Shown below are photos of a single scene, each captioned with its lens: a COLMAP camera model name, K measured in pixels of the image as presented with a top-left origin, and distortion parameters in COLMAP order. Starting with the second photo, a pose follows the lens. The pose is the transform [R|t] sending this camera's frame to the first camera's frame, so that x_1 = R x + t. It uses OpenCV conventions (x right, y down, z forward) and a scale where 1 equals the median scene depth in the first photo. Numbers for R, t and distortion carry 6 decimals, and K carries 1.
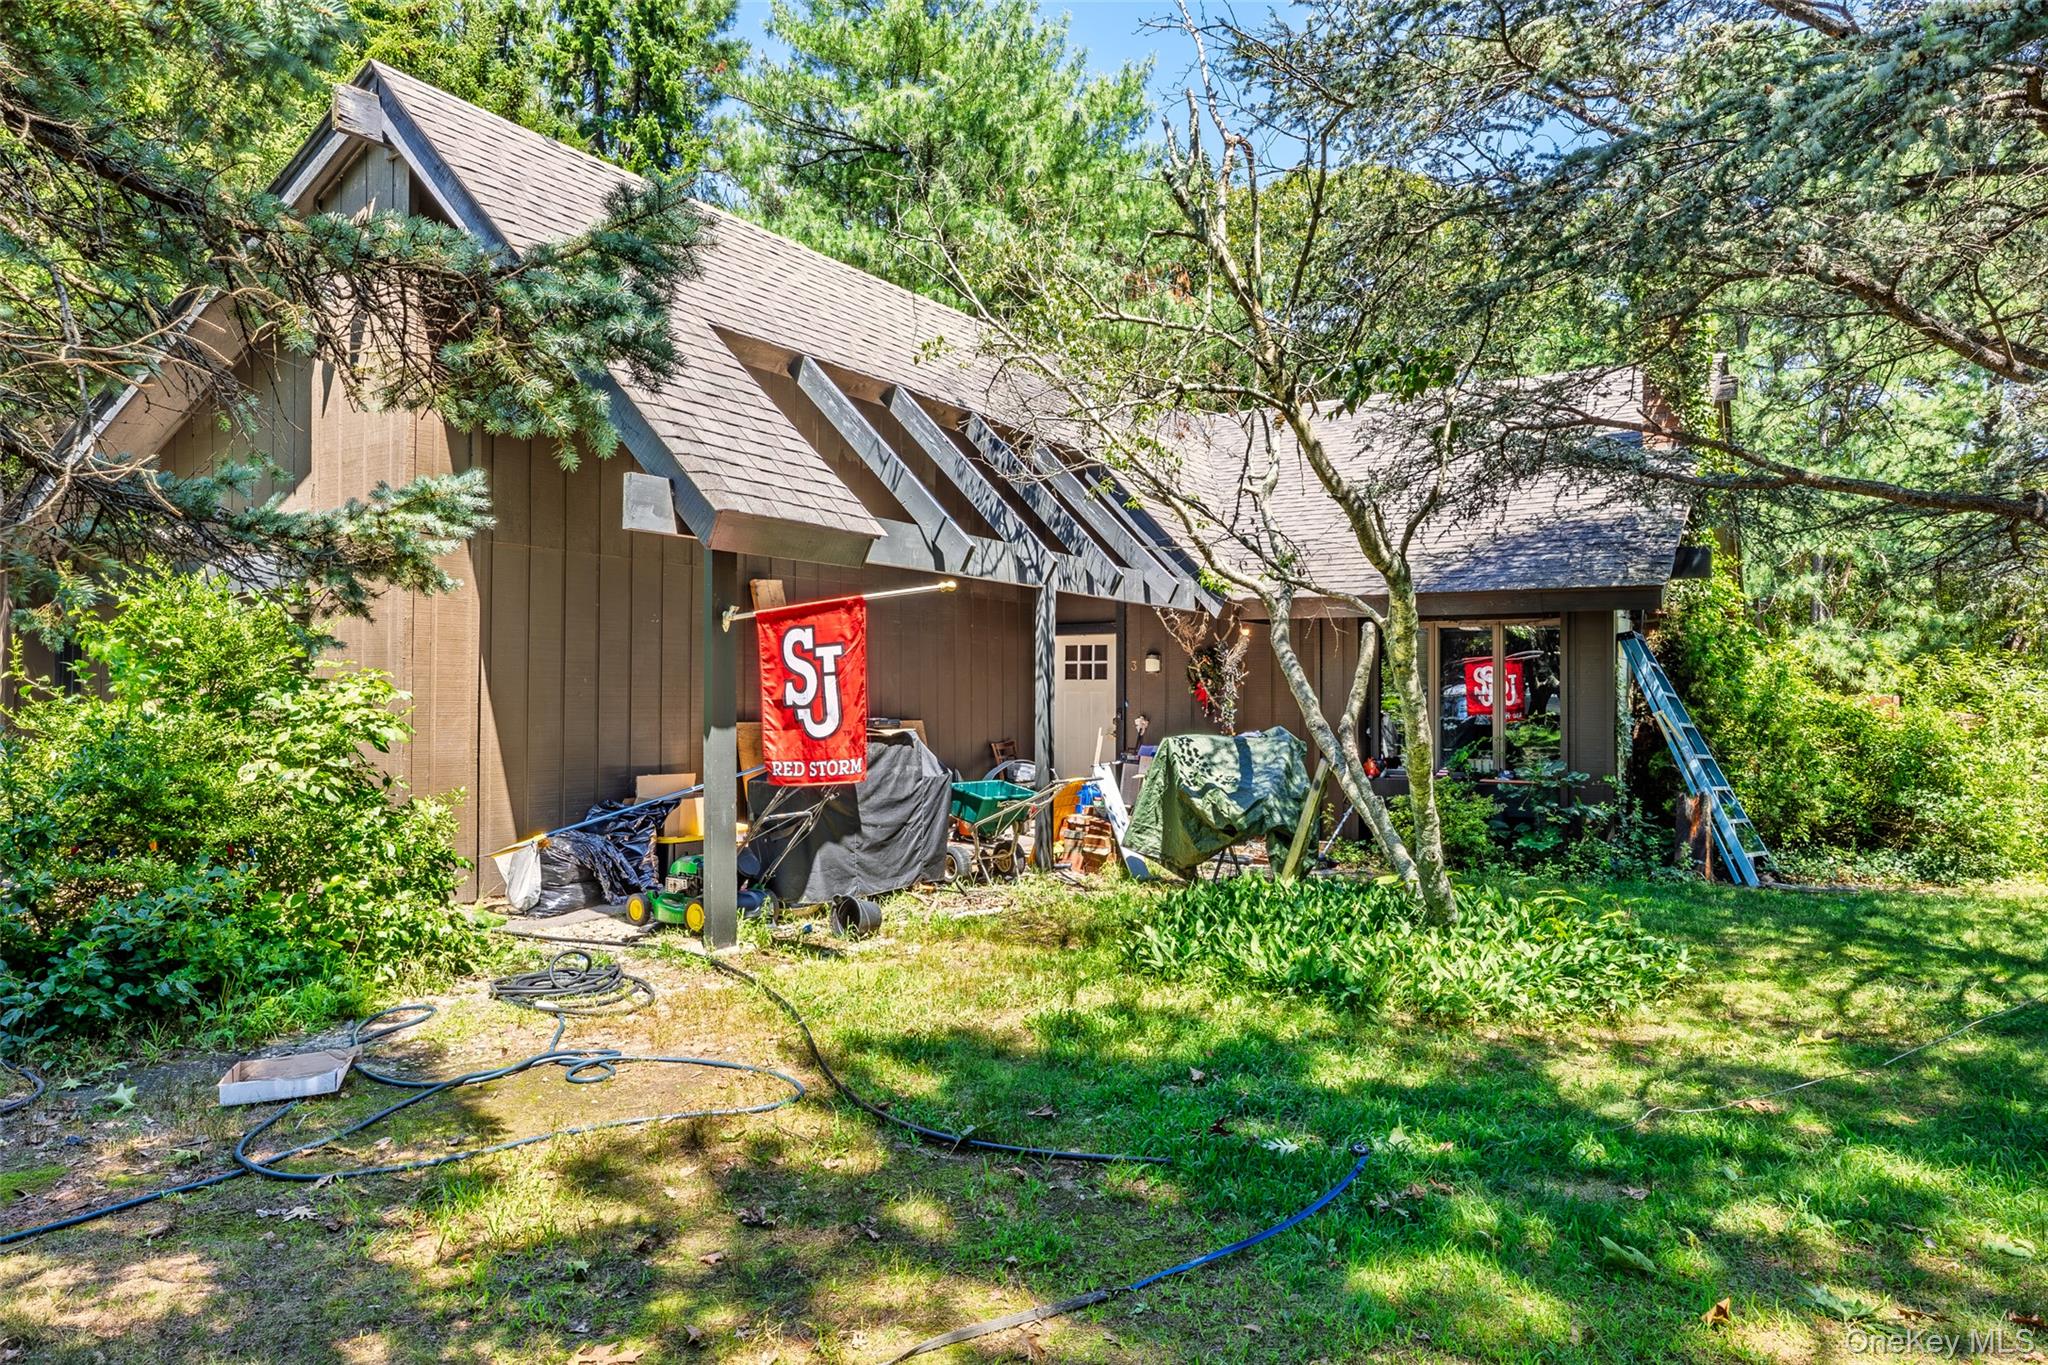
lens RADIAL K [[1179.4, 0, 1025.2], [0, 1179.4, 634.8], [0, 0, 1]] dist [-0.009200, 0.000327]
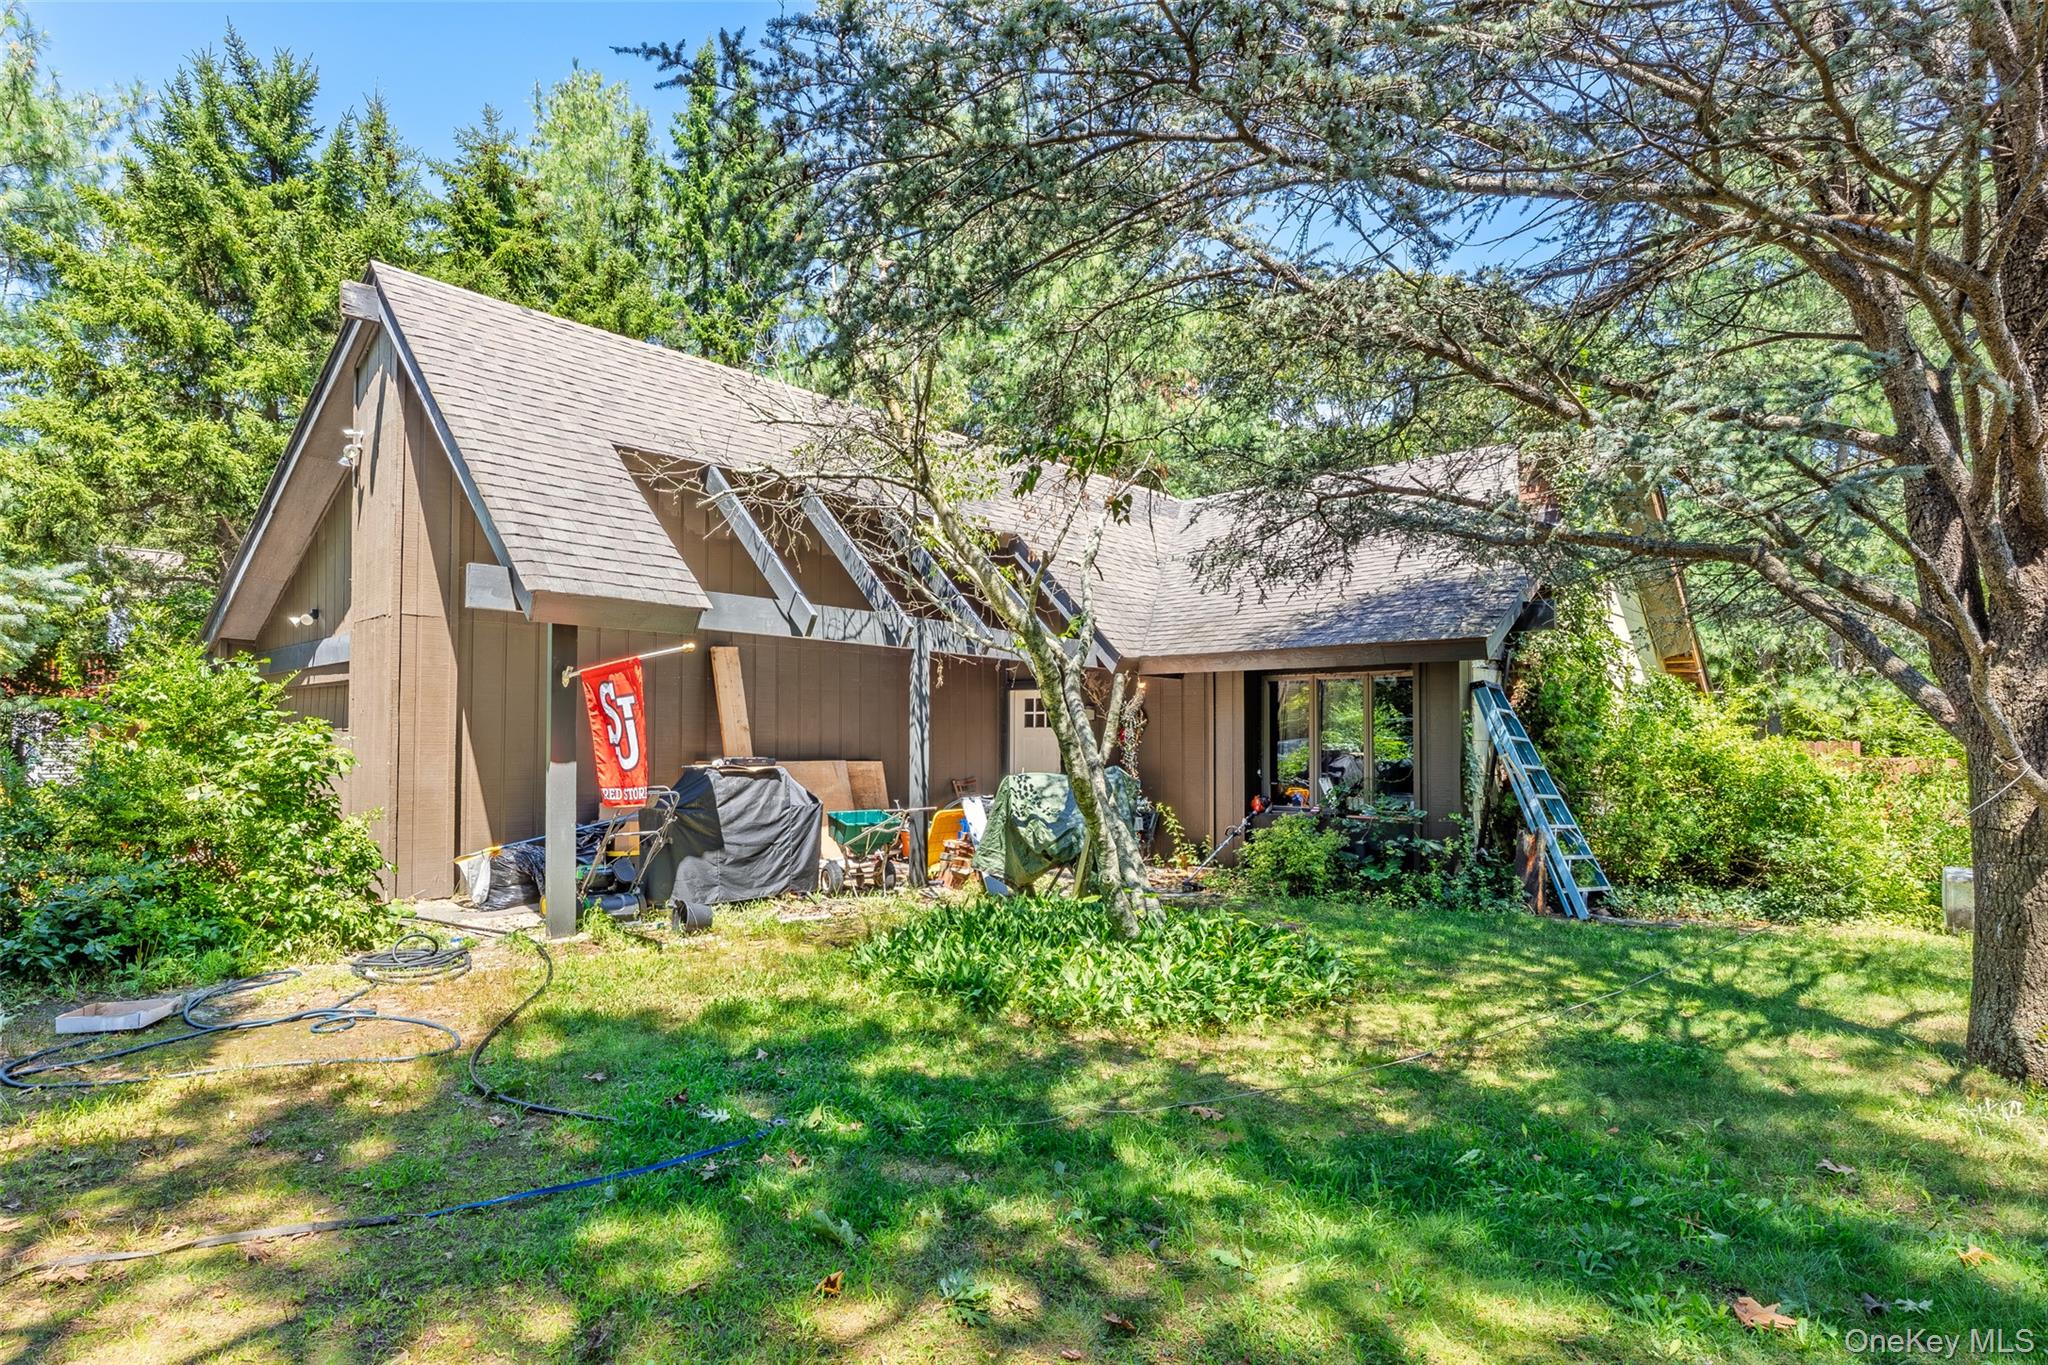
lens RADIAL K [[986.9, 0, 1024.0], [0, 986.9, 682.5], [0, 0, 1]] dist [-0.011199, 0.000203]
pose [[0.983829, -0.011272, -0.178753, 0.302025], [0.009123, 0.999876, -0.012843, 0.007805], [0.178876, 0.011004, 0.983810, 0.036380]]
